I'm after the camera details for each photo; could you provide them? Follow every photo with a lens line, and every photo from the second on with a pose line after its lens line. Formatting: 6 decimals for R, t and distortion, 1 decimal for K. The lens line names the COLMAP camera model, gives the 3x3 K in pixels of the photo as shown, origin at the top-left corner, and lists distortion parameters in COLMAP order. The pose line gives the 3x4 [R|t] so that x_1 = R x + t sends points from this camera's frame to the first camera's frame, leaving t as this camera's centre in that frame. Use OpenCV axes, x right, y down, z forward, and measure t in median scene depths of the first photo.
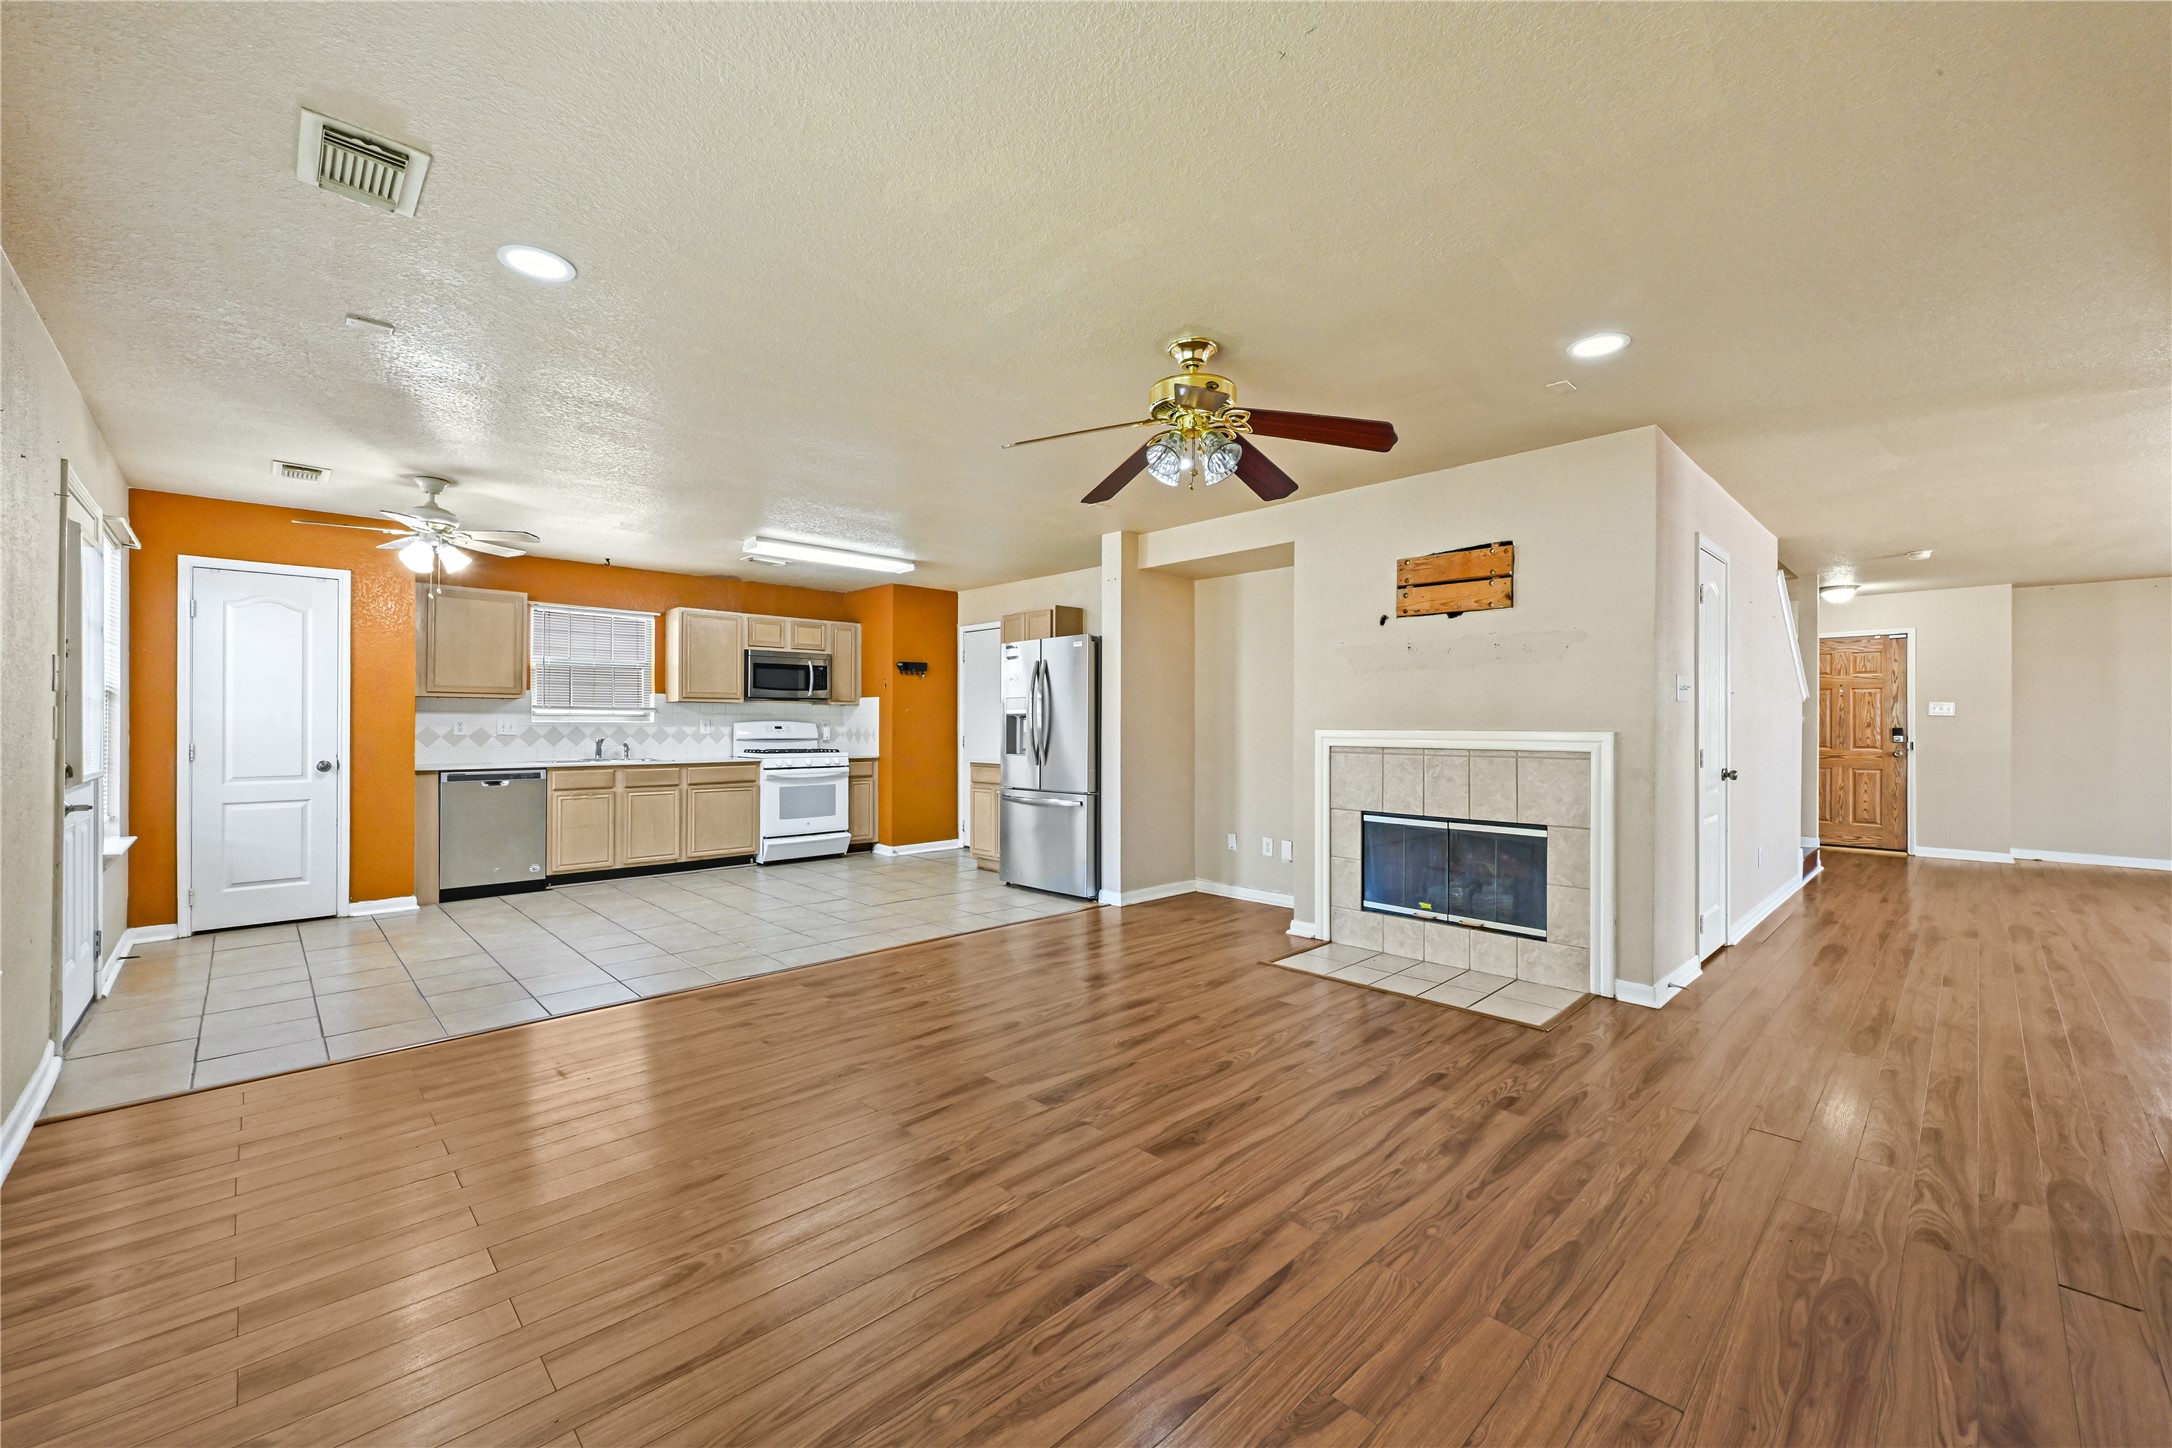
lens RADIAL K [[862.3, 0, 1082.1], [0, 862.3, 723.5], [0, 0, 1]] dist [0.001504, -0.000312]
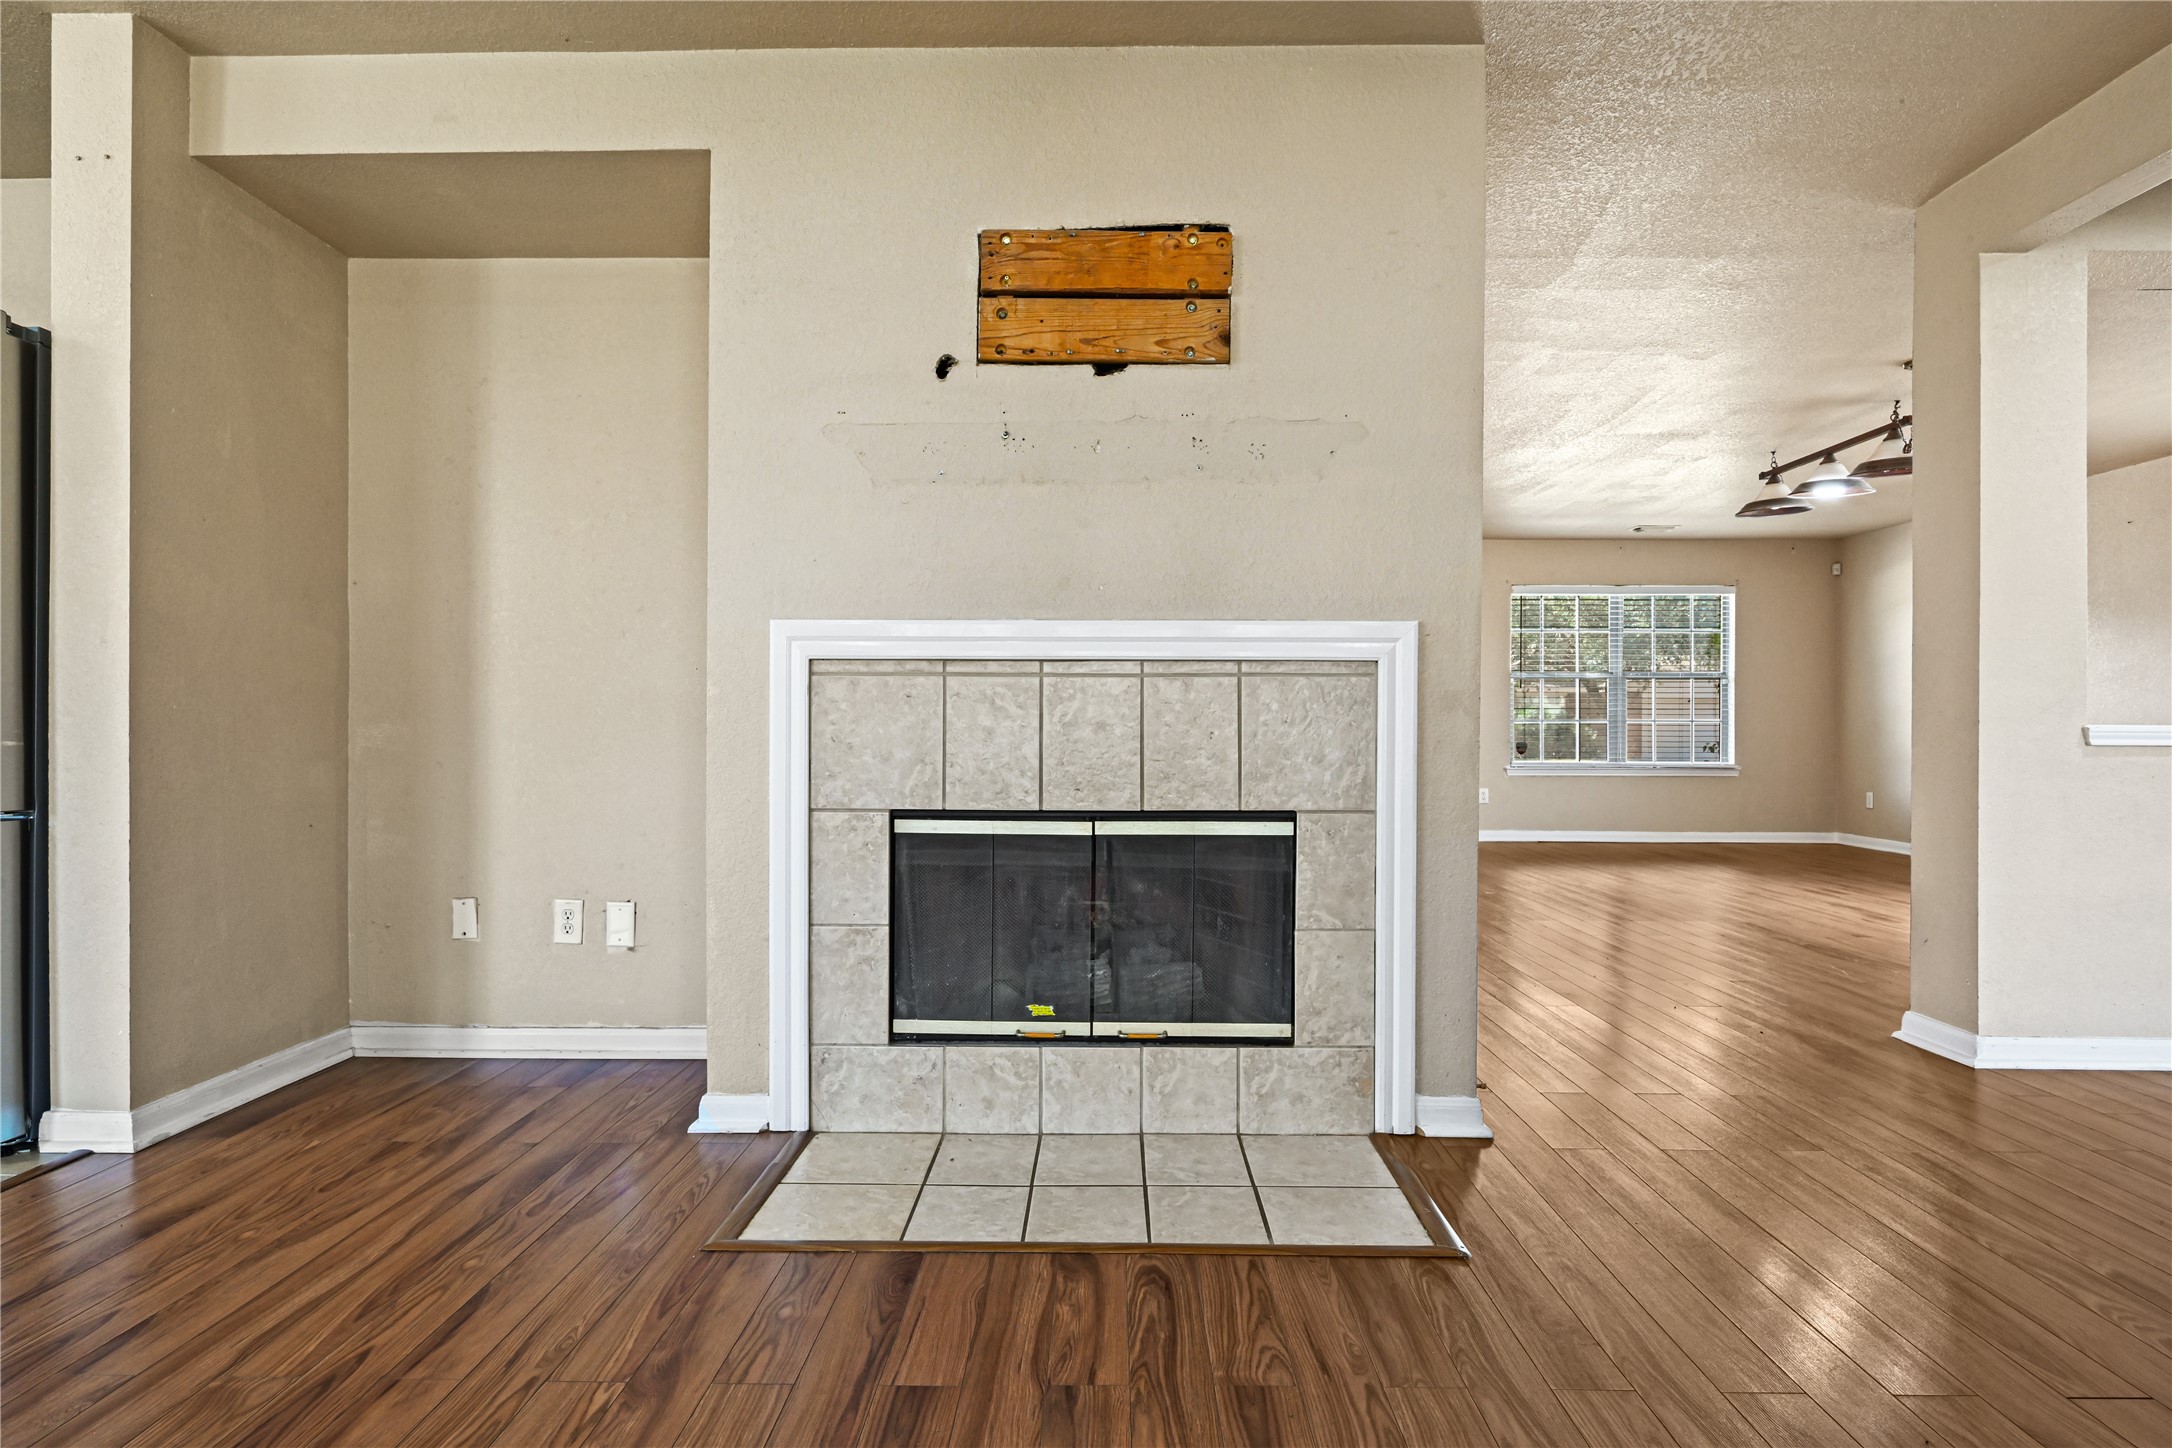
lens RADIAL K [[1241.3, 0, 1094.1], [0, 1241.3, 726.2], [0, 0, 1]] dist [0.005240, -0.002533]
pose [[0.705406, -0.001177, 0.708802, -0.033438], [-0.001817, 0.999992, 0.003469, 0.048268], [-0.708801, -0.003735, 0.705399, 0.416222]]
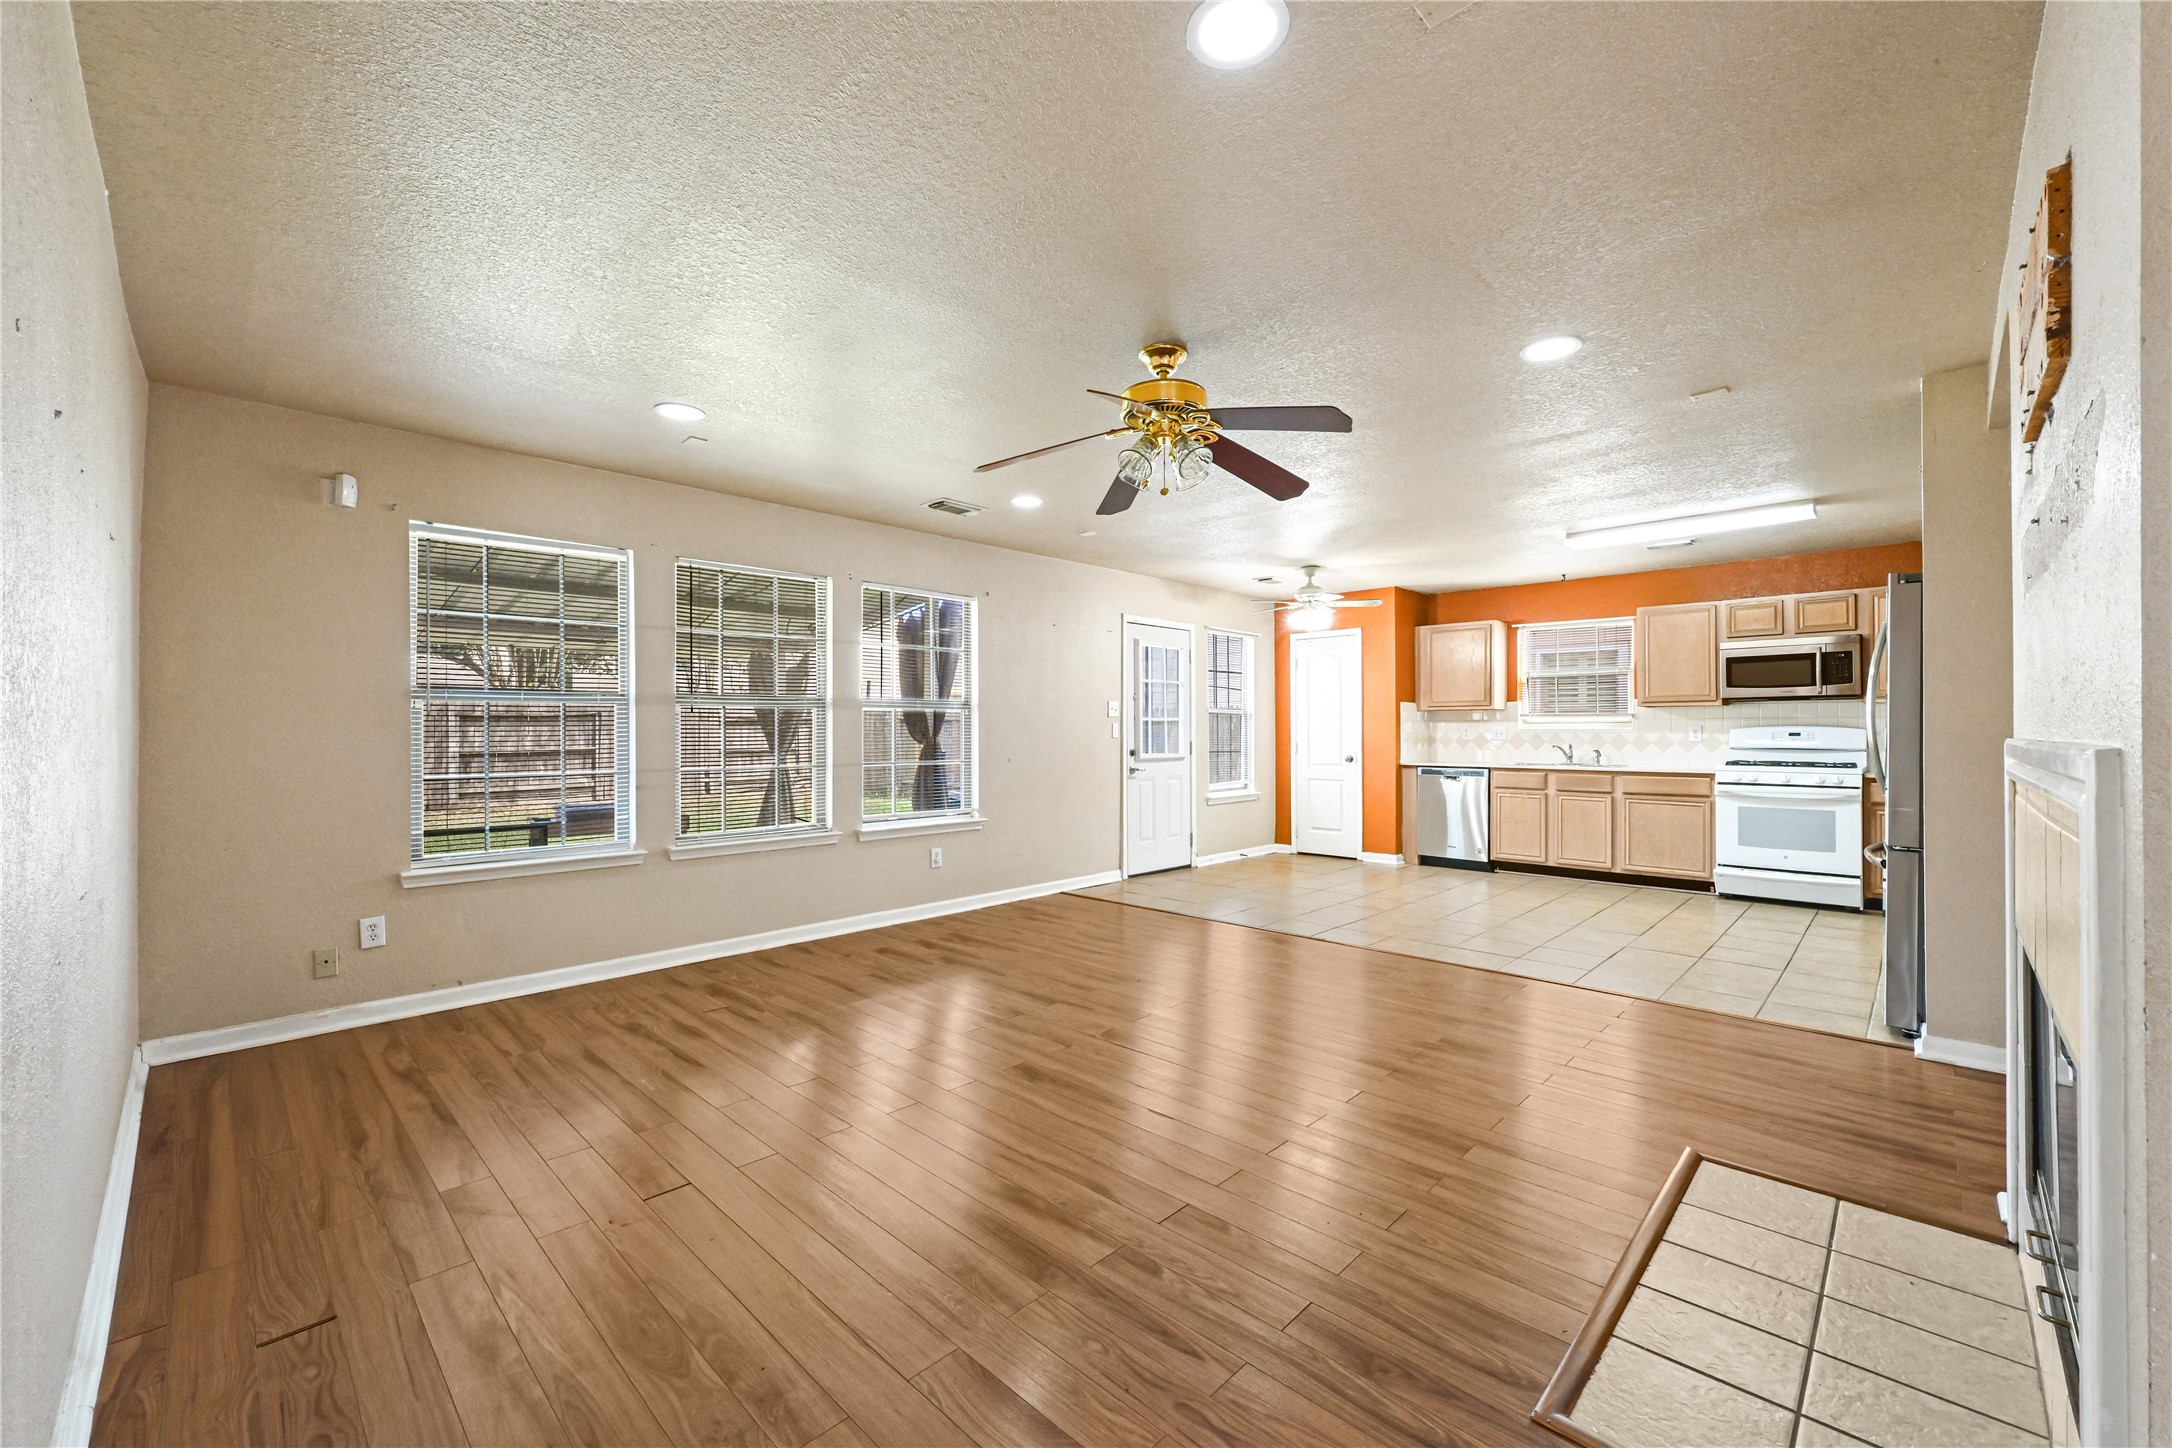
lens RADIAL K [[862.3, 0, 1088.4], [0, 862.3, 733.4], [0, 0, 1]] dist [0.001504, -0.000312]
pose [[0.039975, 0.000173, -0.999201, 0.593448], [0.002787, 0.999996, 0.000285, 0.002981], [0.999197, -0.002797, 0.039974, 0.461077]]
